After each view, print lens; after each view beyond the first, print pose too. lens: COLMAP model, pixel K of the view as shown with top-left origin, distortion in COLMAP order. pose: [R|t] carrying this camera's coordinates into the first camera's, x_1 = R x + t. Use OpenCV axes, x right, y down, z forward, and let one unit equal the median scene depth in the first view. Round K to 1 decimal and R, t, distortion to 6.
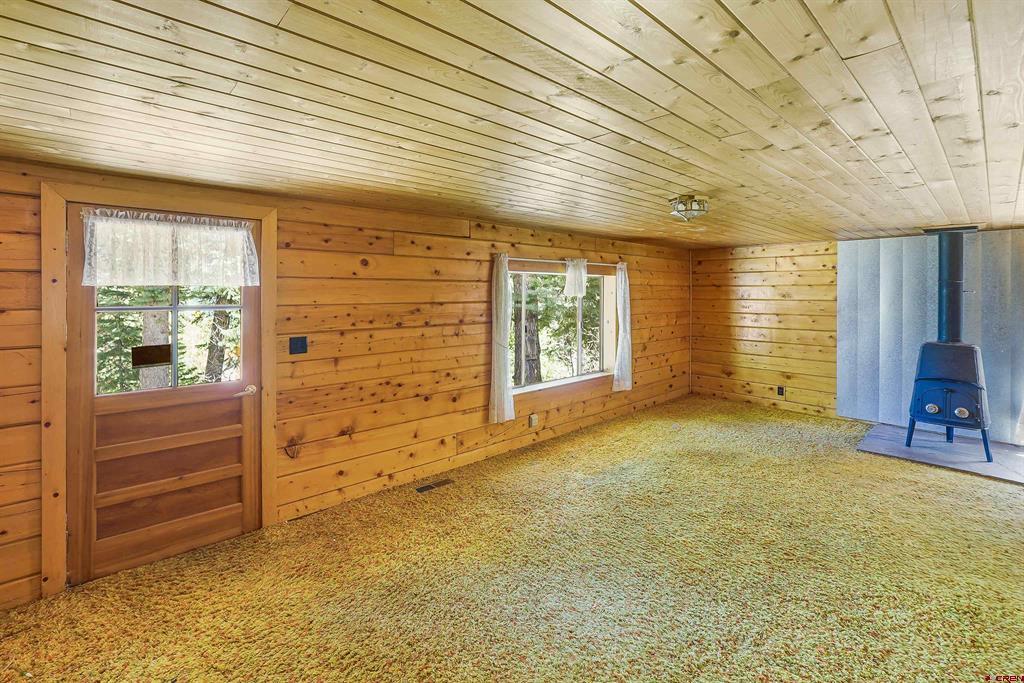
lens RADIAL K [[457.7, 0, 513.1], [0, 457.7, 293.9], [0, 0, 1]] dist [-0.000873, 0.000300]
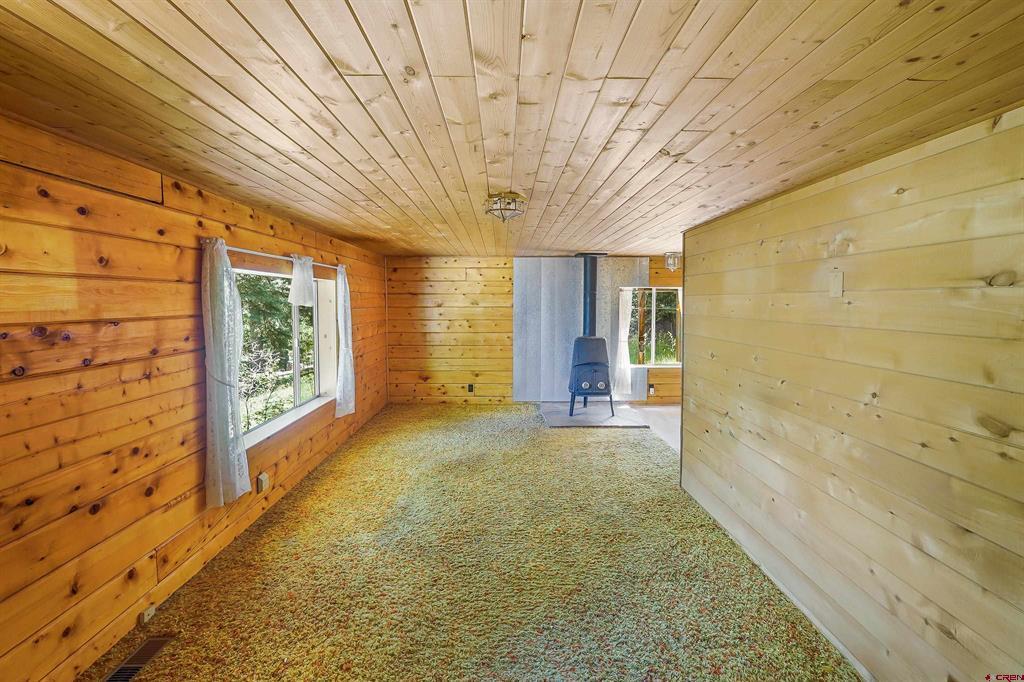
lens RADIAL K [[438.6, 0, 508.5], [0, 438.6, 325.0], [0, 0, 1]] dist [-0.023498, 0.009253]
pose [[0.675679, -0.042003, 0.735998, -0.199825], [0.002921, 0.998520, 0.054304, -0.000841], [-0.737190, -0.034542, 0.674802, 0.303318]]
